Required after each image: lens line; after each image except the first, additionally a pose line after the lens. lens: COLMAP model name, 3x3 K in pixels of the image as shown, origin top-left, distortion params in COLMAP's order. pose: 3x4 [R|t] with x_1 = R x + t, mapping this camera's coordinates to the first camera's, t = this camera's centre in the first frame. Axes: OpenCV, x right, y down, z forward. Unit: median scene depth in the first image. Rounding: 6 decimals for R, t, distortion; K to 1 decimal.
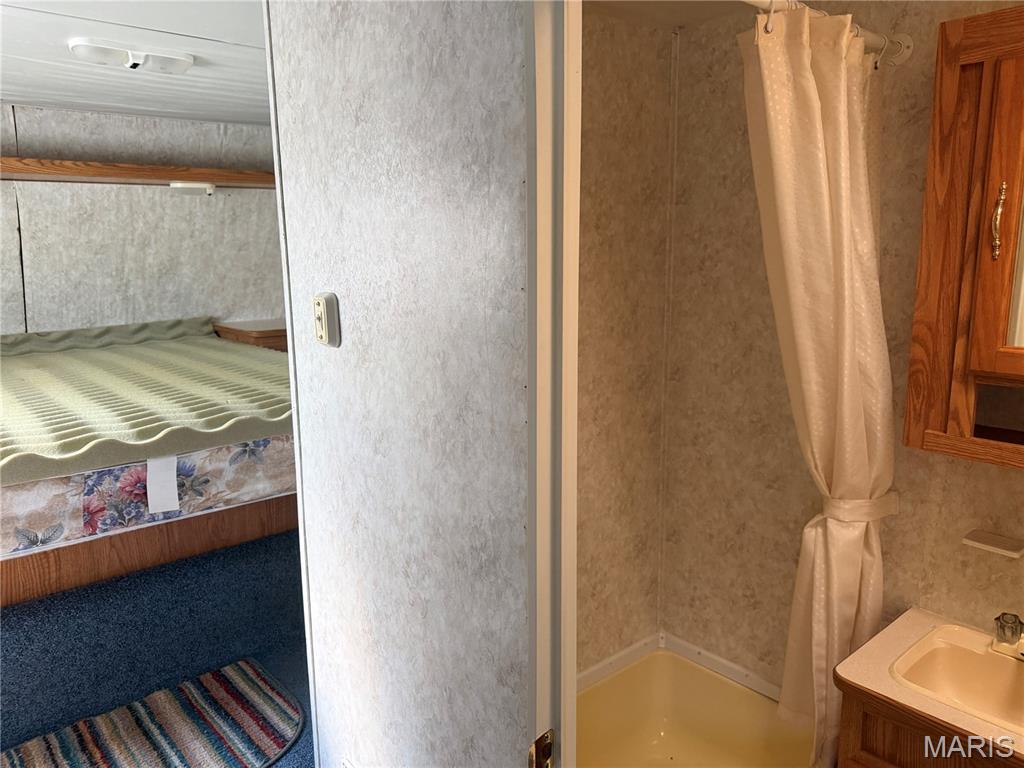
lens RADIAL K [[765.3, 0, 512.0], [0, 765.3, 384.0], [0, 0, 1]] dist [-0.003175, -0.003747]
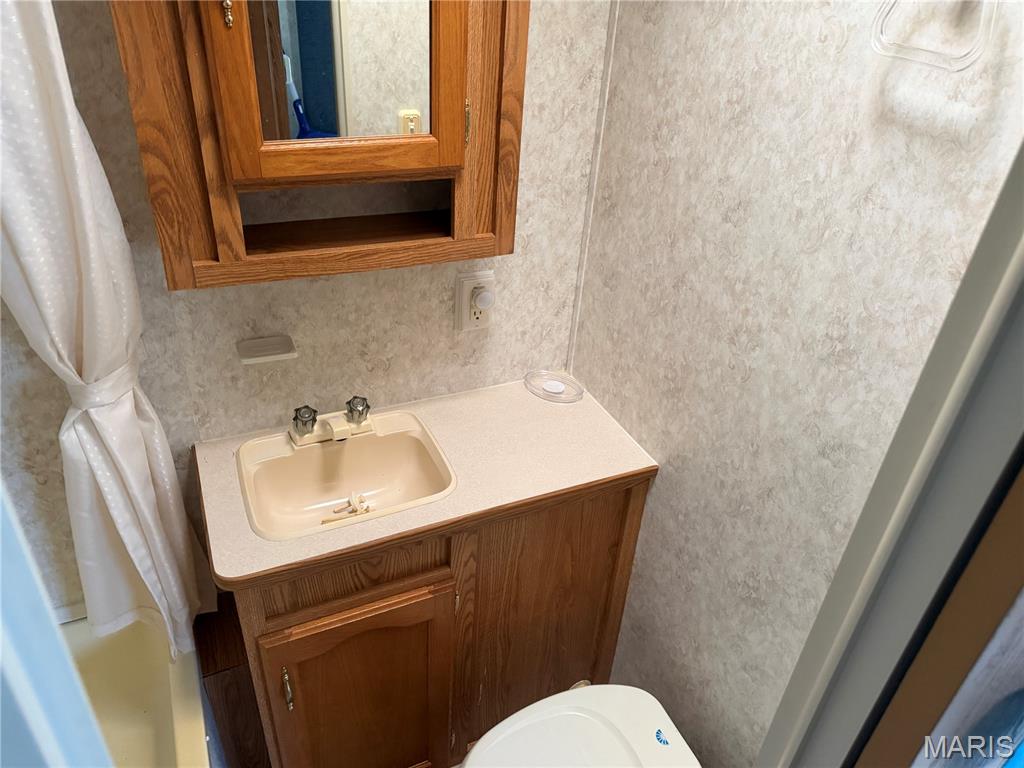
lens RADIAL K [[744.6, 0, 512.0], [0, 744.6, 384.0], [0, 0, 1]] dist [0.003237, 0.000500]
pose [[0.278354, -0.492160, 0.824802, -0.052305], [0.103008, 0.869084, 0.483820, -0.159058], [-0.954939, -0.049712, 0.292609, 0.437897]]
